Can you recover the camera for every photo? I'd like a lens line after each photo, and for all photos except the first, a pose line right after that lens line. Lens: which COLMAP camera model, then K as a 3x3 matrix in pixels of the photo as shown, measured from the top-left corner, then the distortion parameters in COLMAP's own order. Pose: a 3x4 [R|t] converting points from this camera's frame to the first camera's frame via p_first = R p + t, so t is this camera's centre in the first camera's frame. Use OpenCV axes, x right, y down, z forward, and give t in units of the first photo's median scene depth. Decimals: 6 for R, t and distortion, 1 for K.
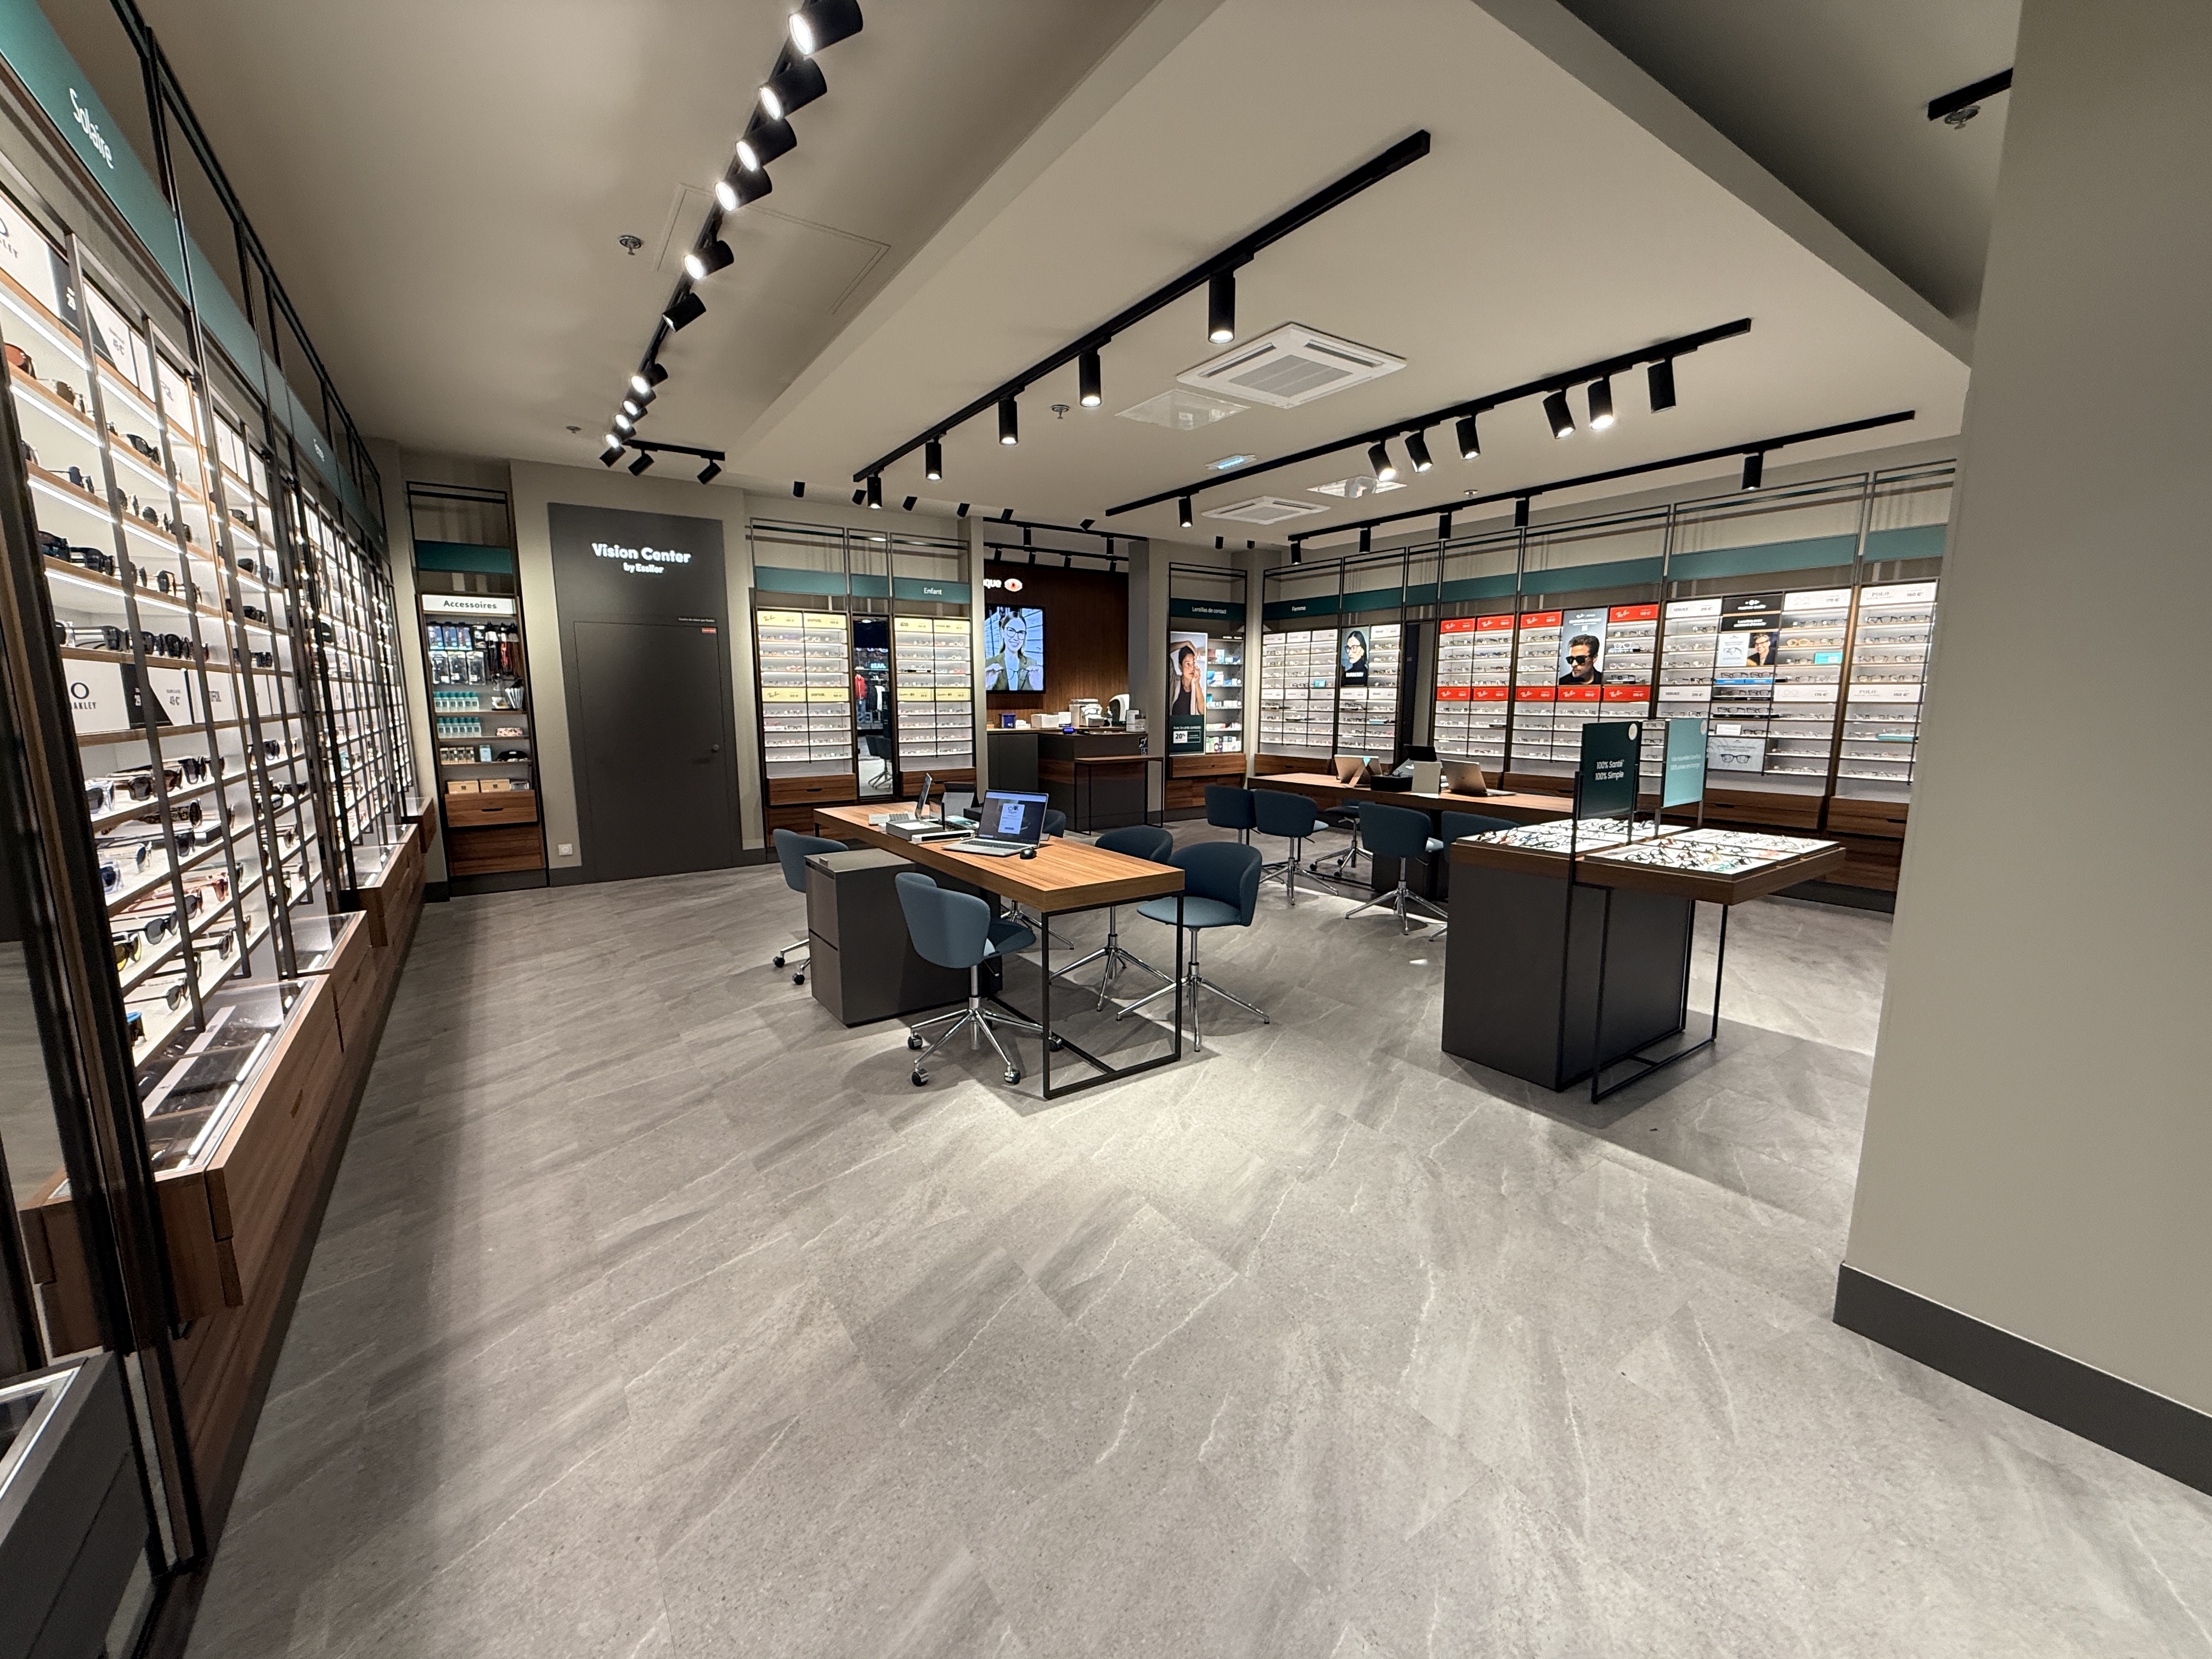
lens RADIAL K [[887.9, 0, 1106.0], [0, 887.9, 829.5], [0, 0, 1]] dist [0.002385, -0.000053]
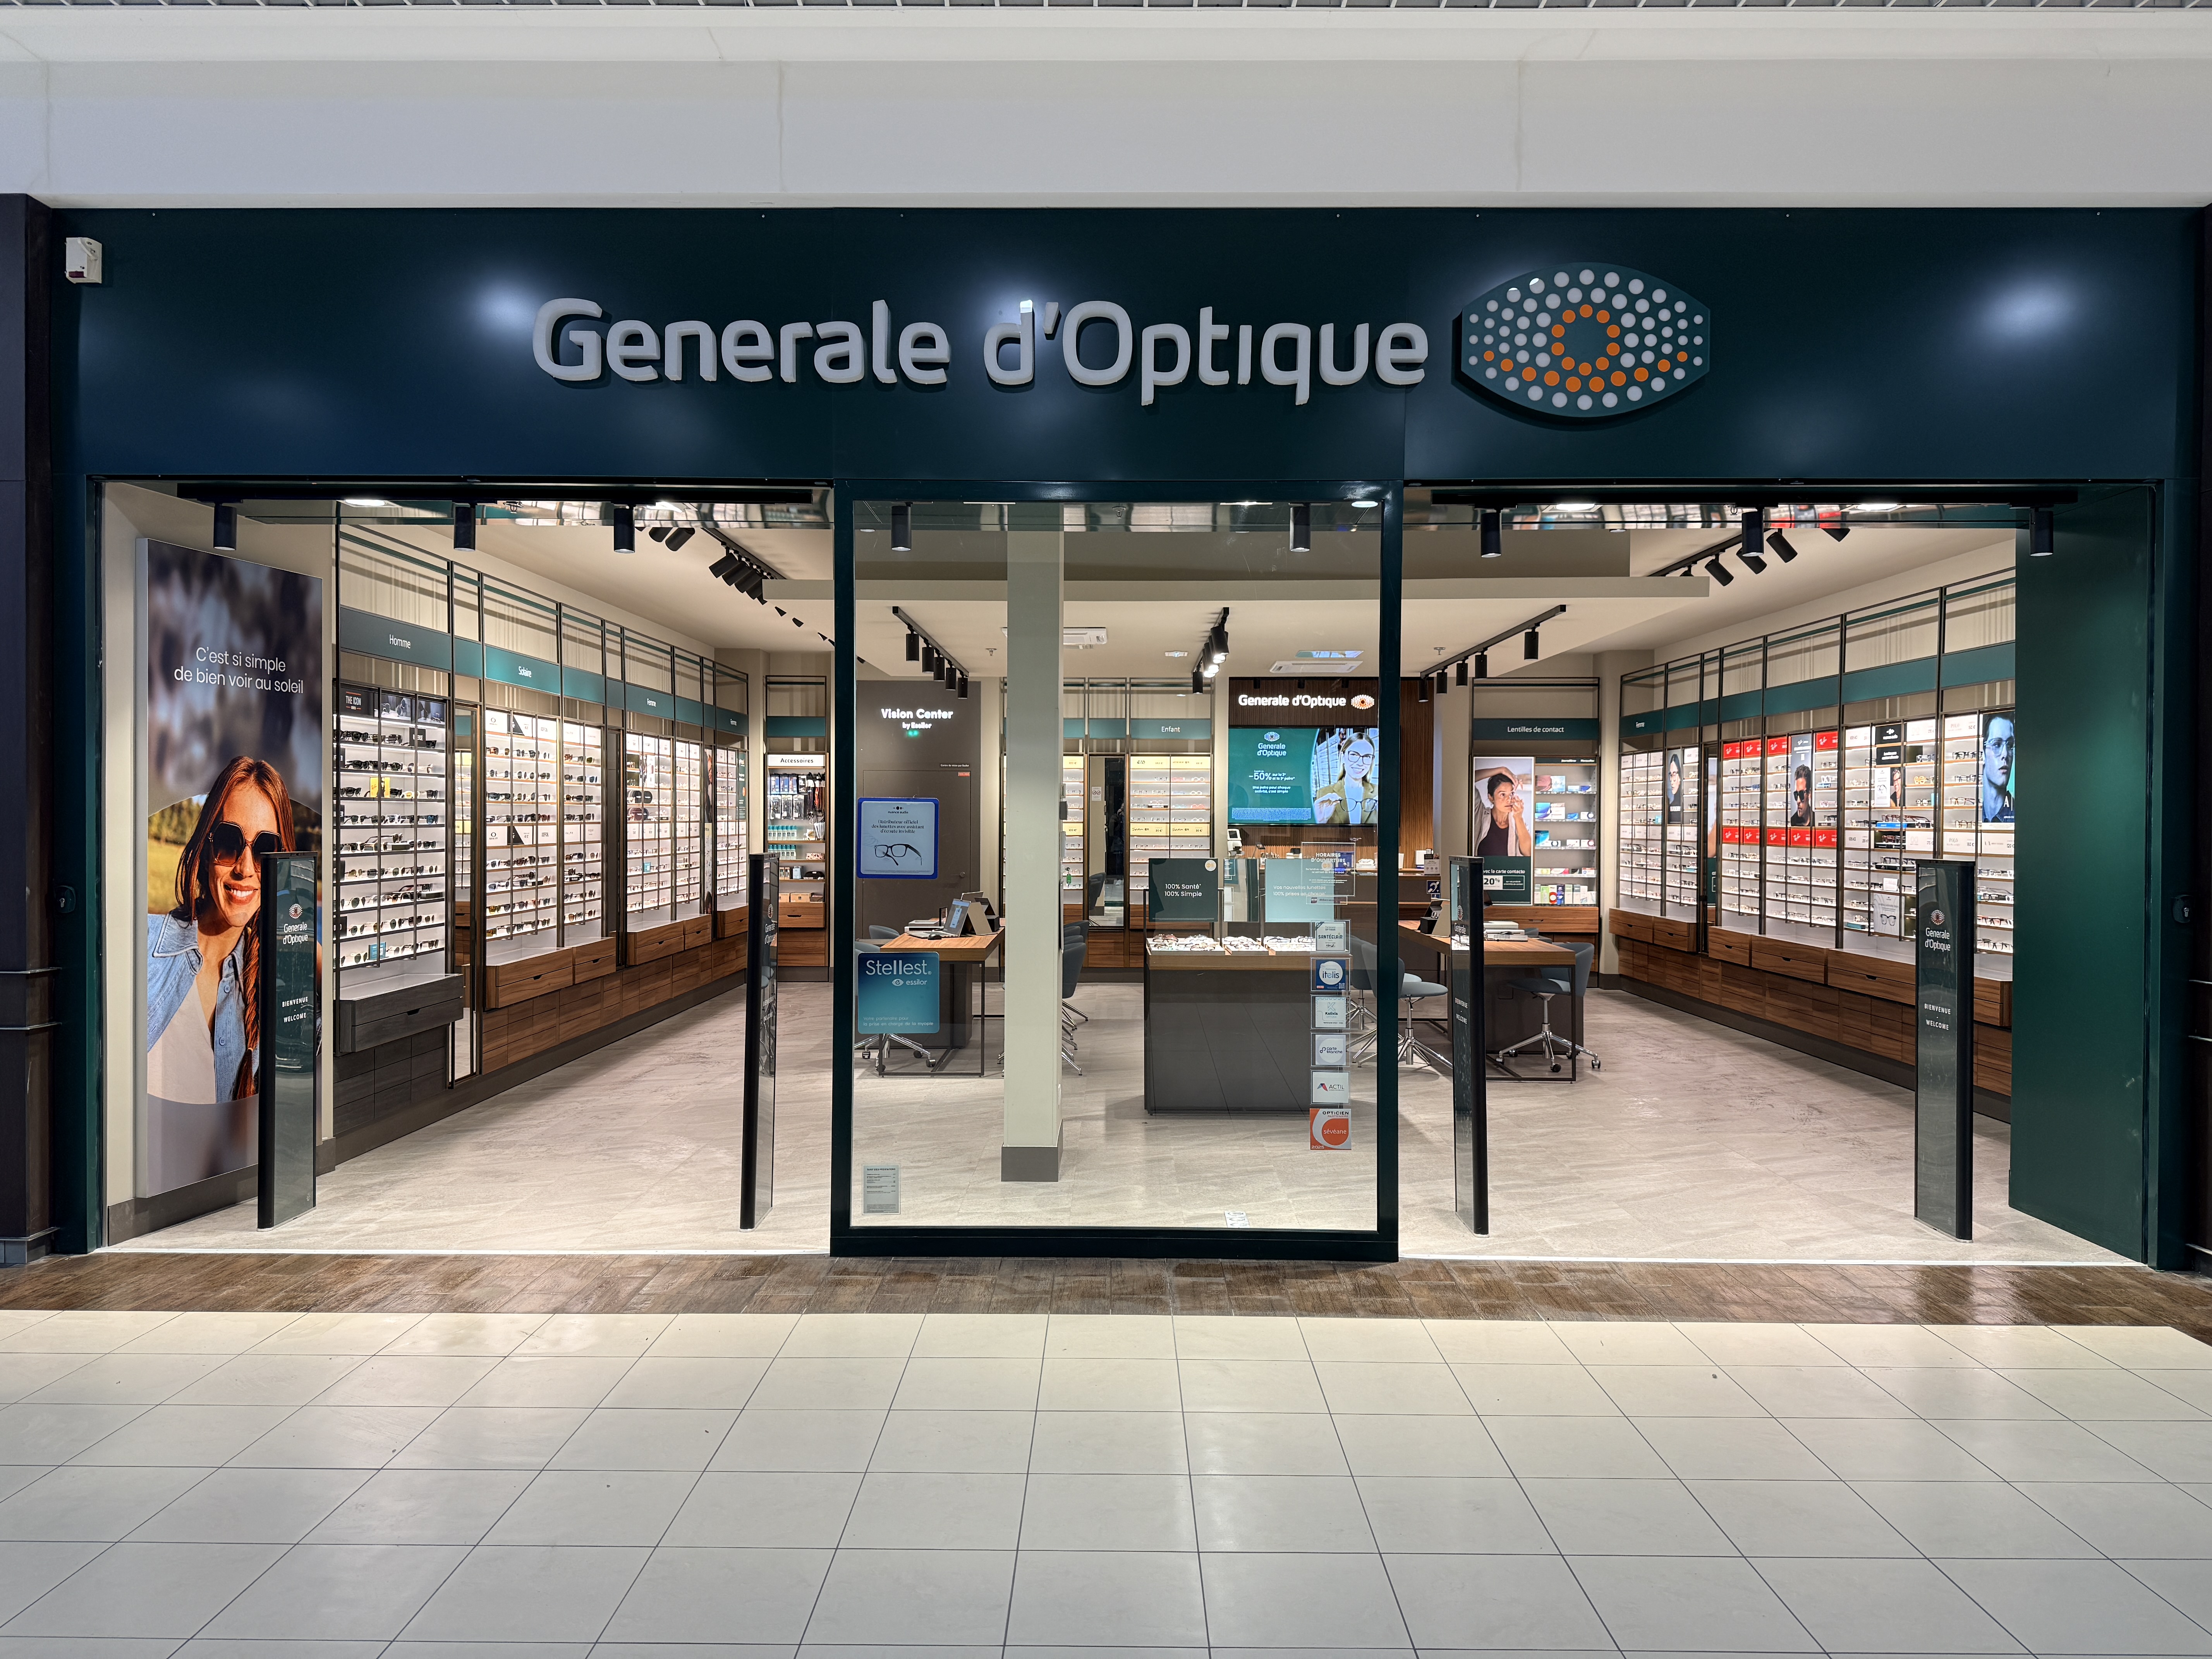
lens RADIAL K [[1546.1, 0, 1106.0], [0, 1546.1, 829.5], [0, 0, 1]] dist [0.104675, -0.000214]
pose [[0.819756, 0.009996, -0.572625, 0.739592], [-0.091775, 0.989220, -0.114114, 0.053312], [0.565311, 0.146098, 0.811836, -0.452222]]
